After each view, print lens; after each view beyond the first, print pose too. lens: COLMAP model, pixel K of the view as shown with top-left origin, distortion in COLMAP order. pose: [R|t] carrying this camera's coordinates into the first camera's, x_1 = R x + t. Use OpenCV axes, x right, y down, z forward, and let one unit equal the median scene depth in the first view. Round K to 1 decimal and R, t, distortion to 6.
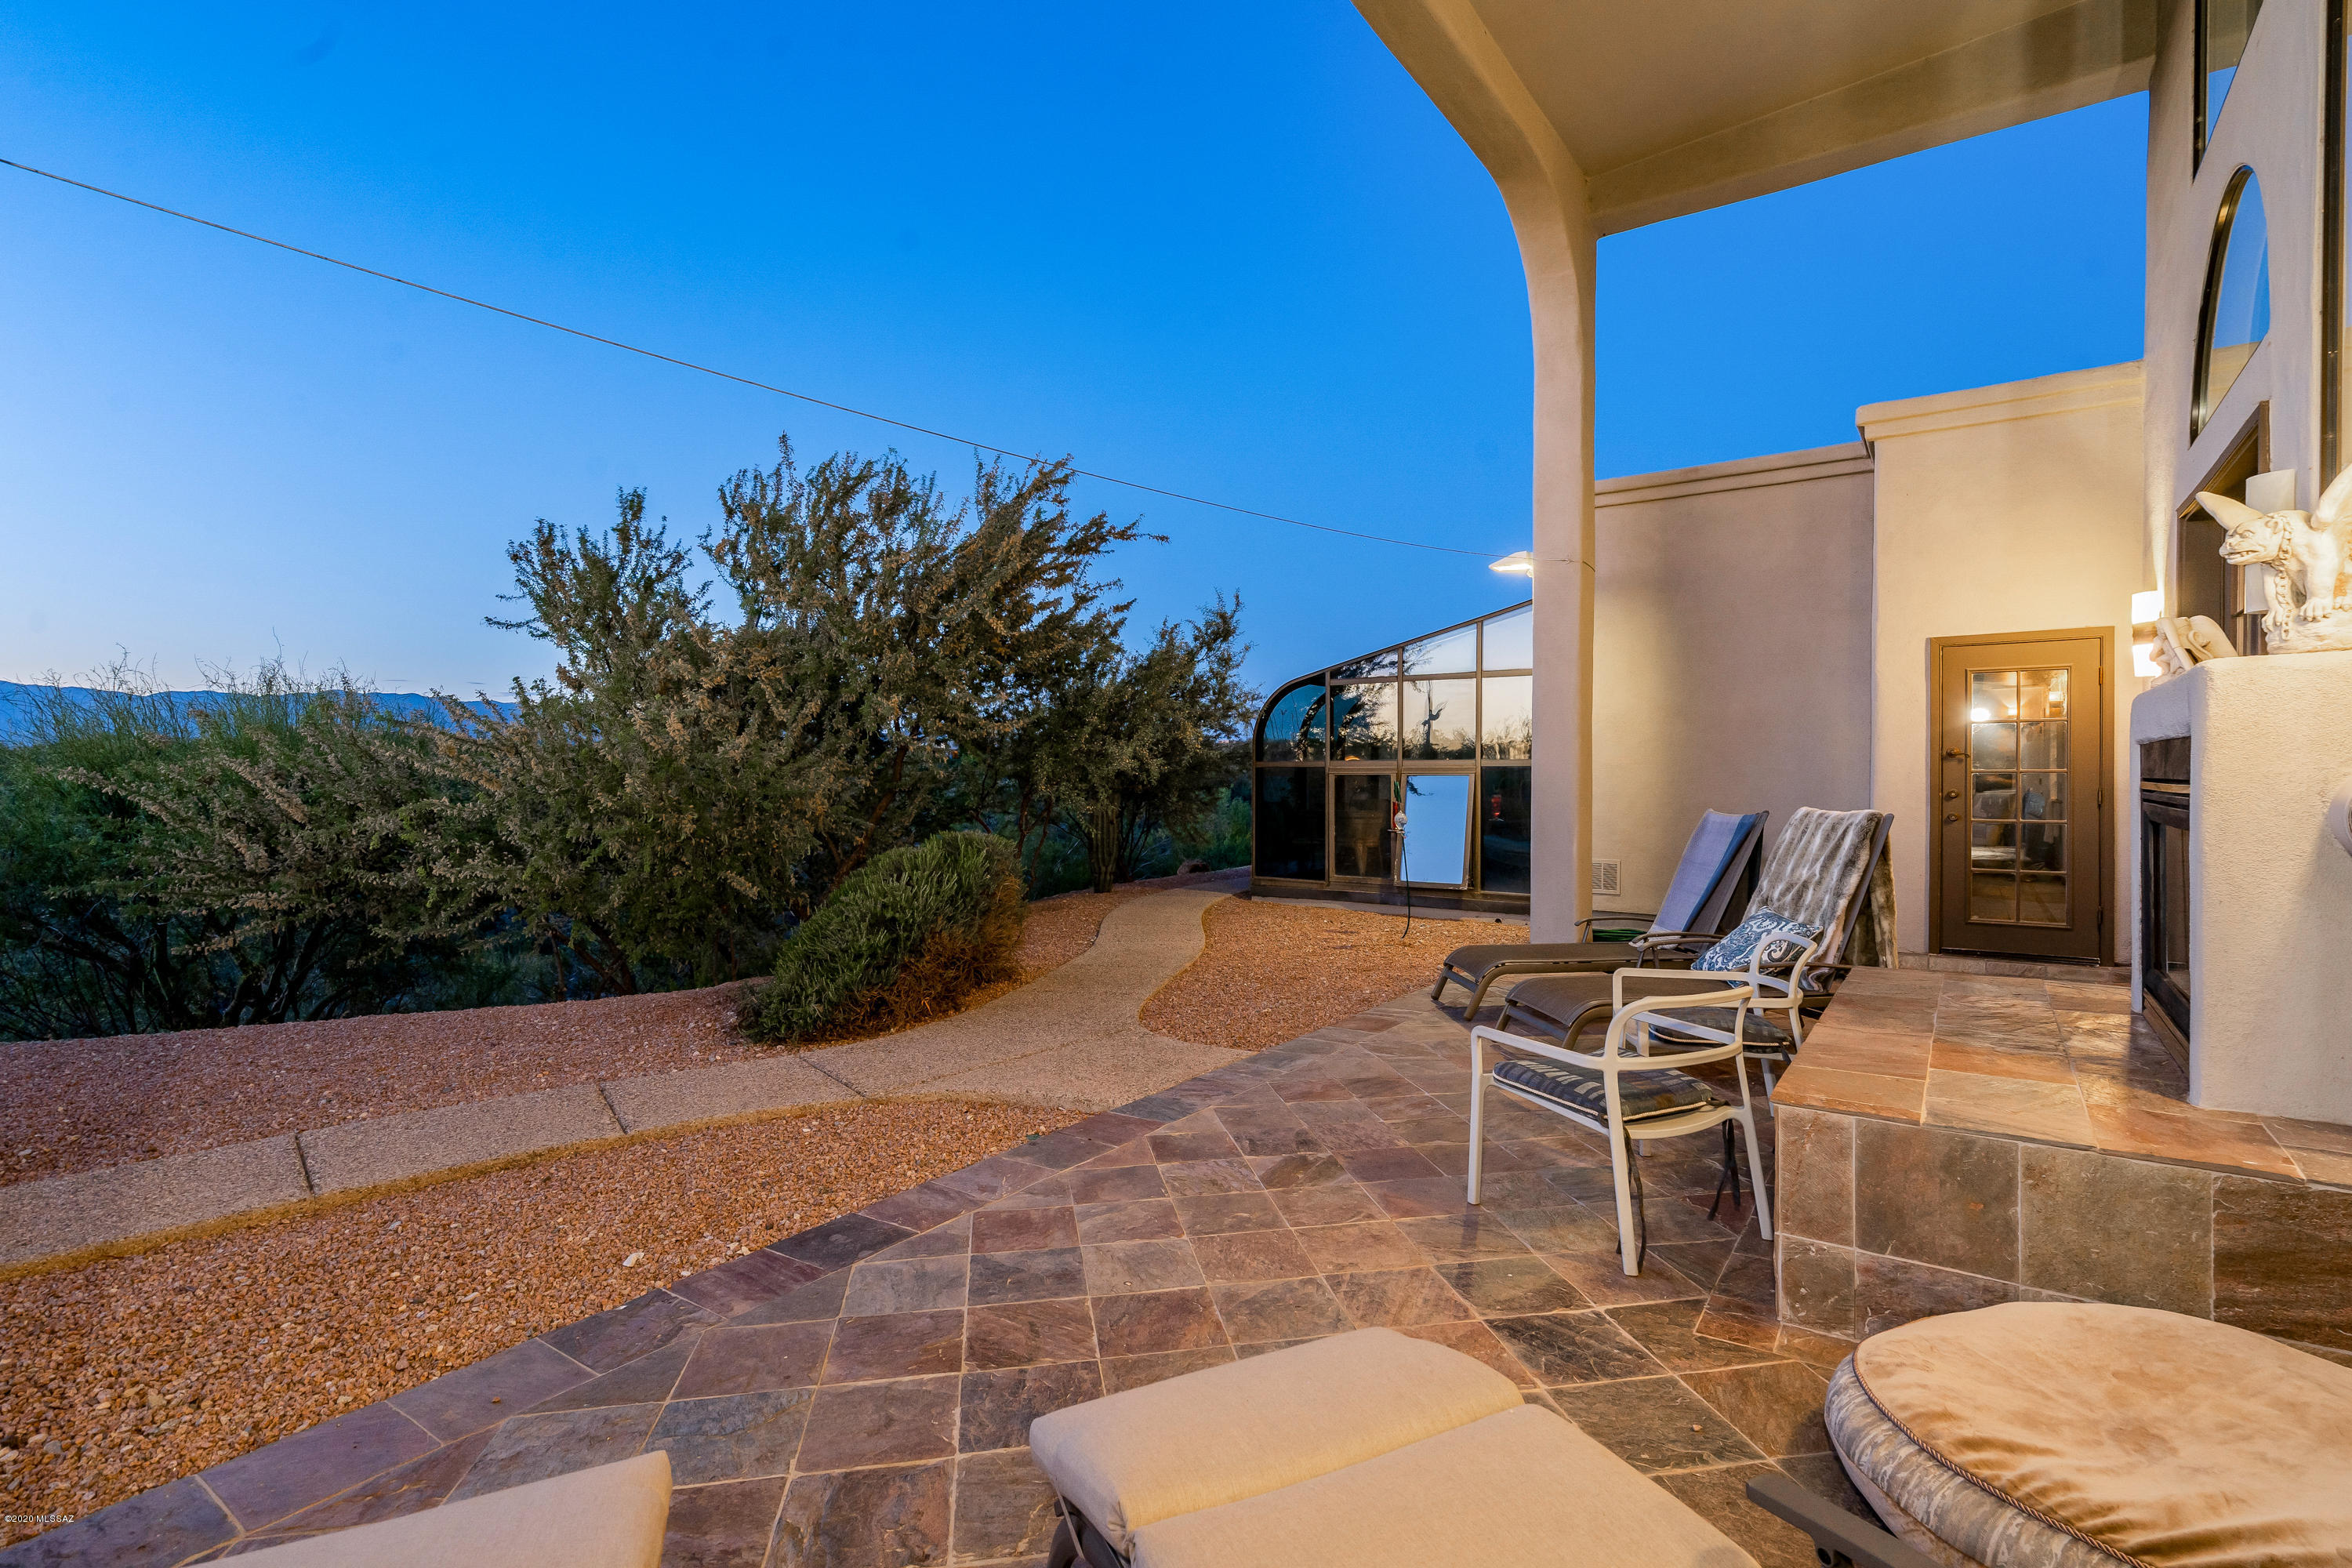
lens RADIAL K [[1084.2, 0, 1158.9], [0, 1084.2, 780.3], [0, 0, 1]] dist [-0.005299, -0.000381]
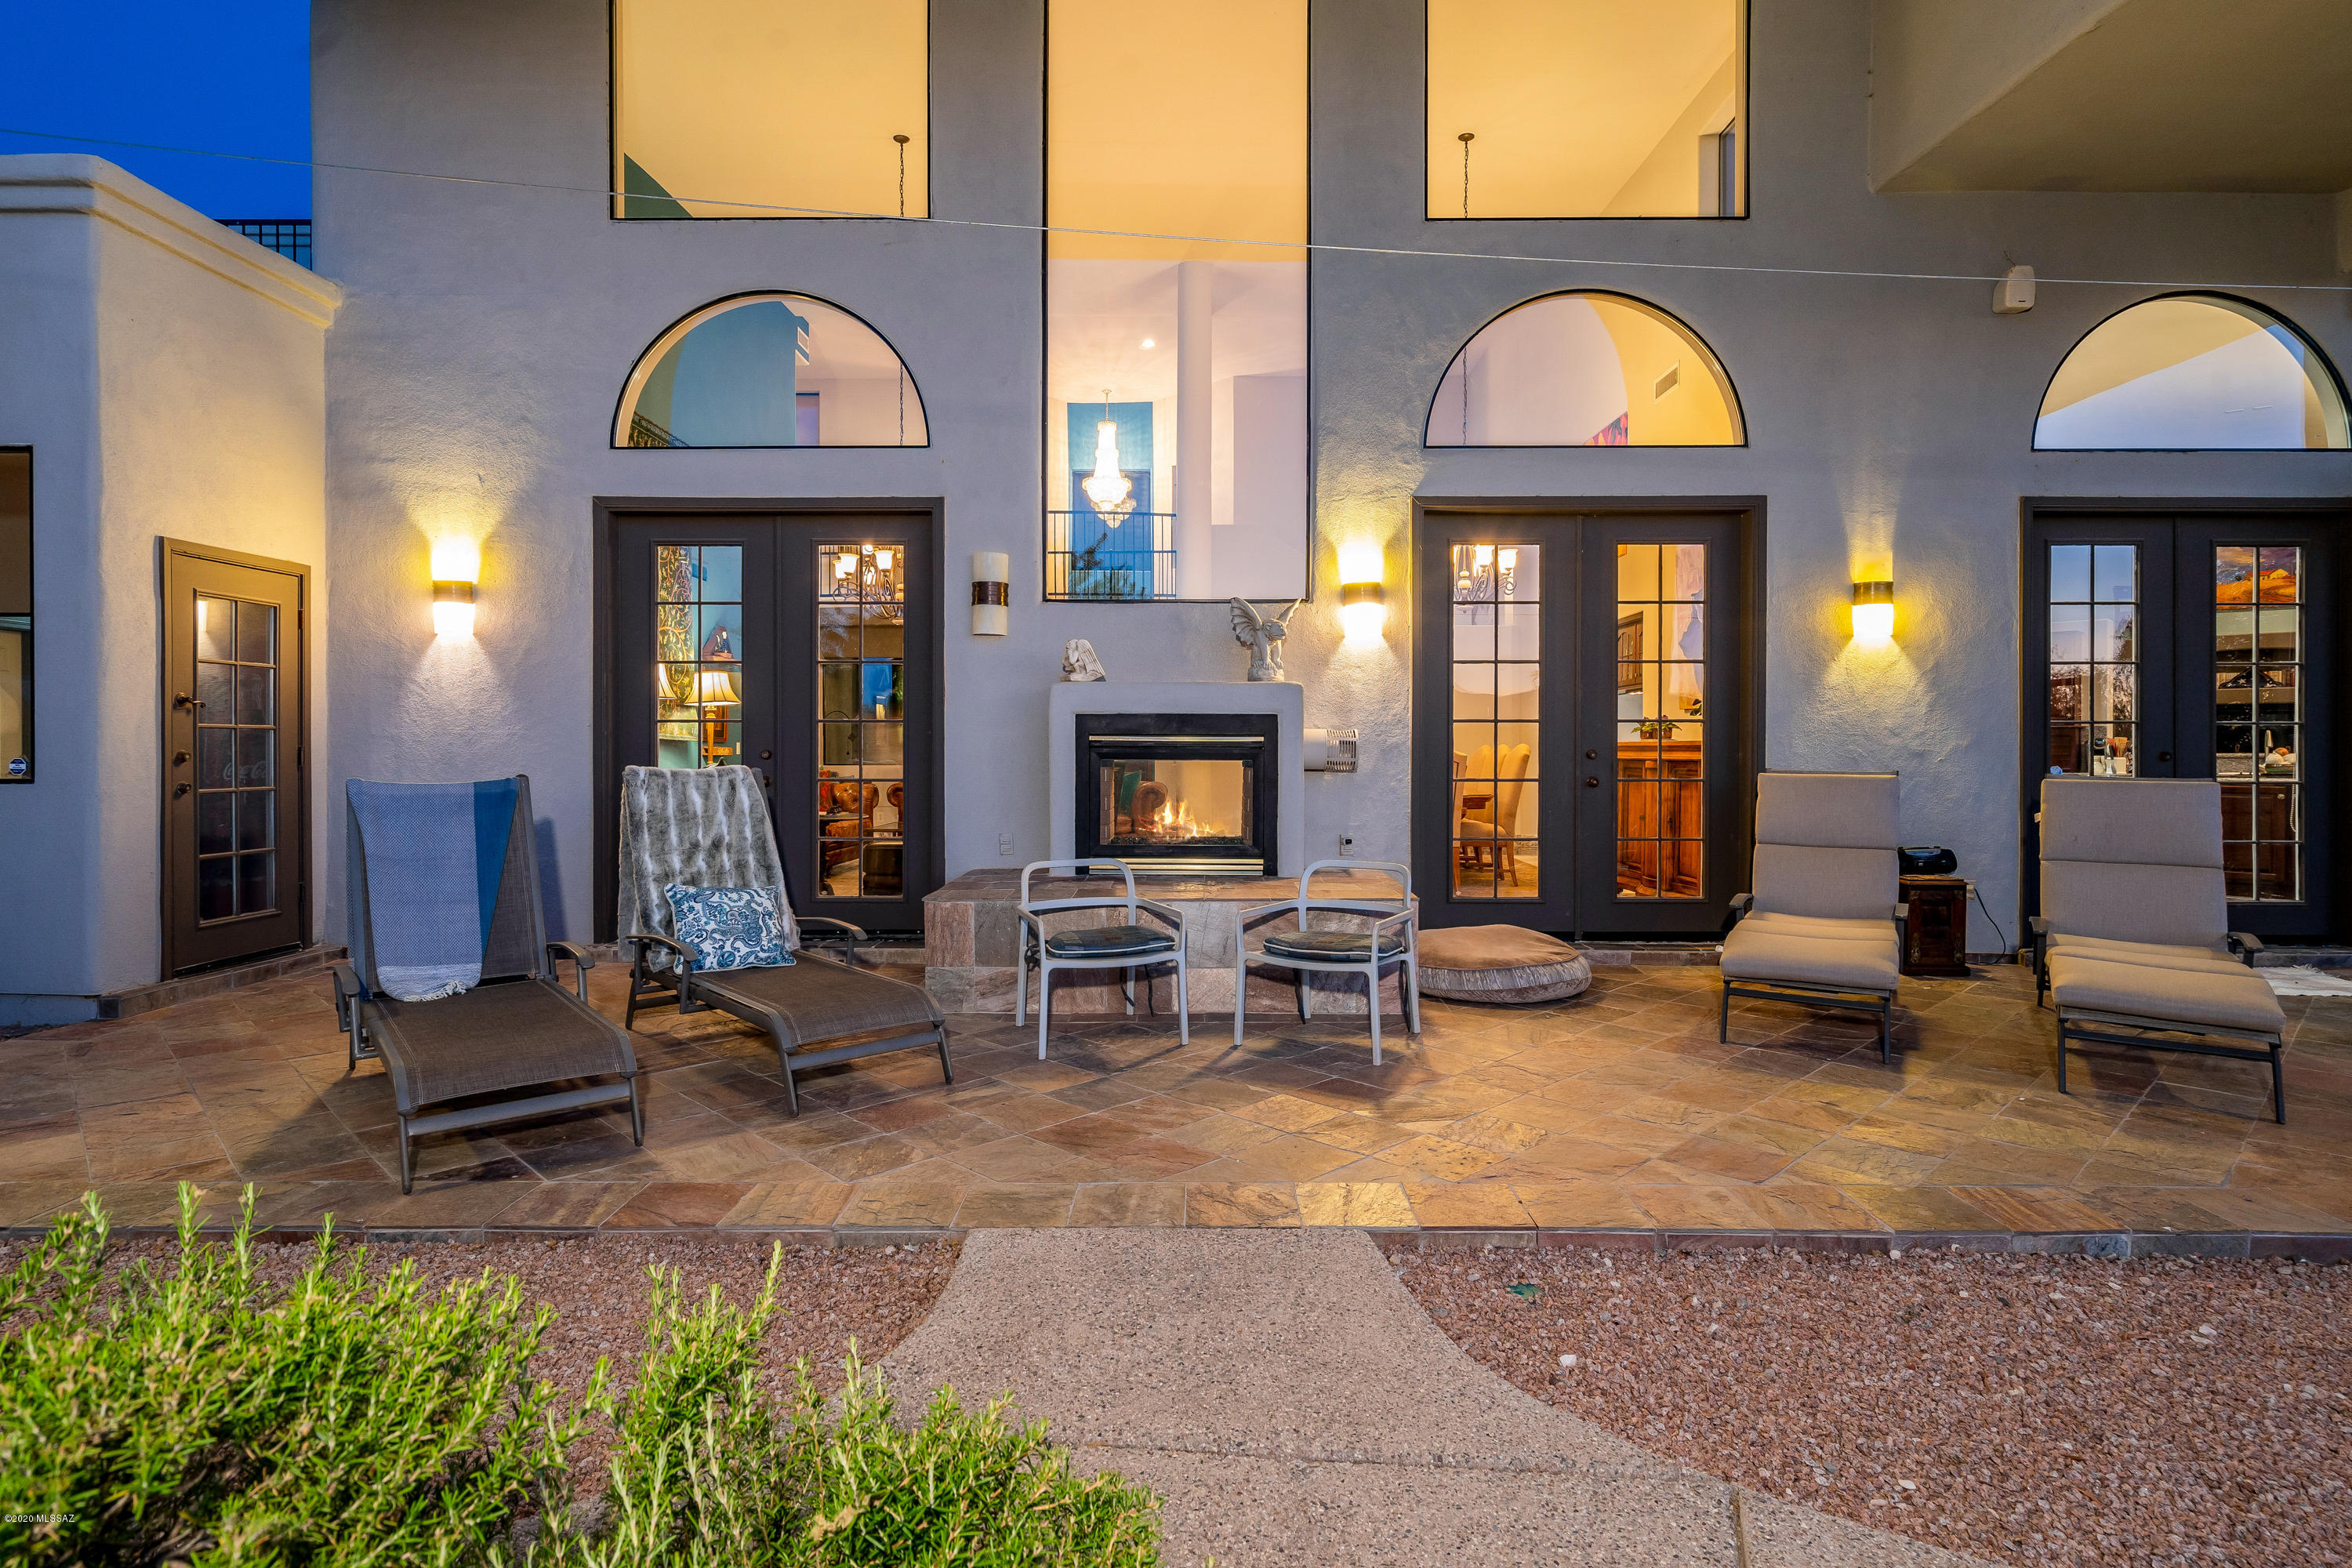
lens RADIAL K [[1239.1, 0, 1169.0], [0, 1239.1, 762.5], [0, 0, 1]] dist [0.007018, 0.001261]
pose [[-0.598623, -0.011723, 0.800945, -0.352816], [0.013124, 0.999615, 0.024440, 0.005160], [-0.800923, 0.025142, -0.598239, 1.012736]]
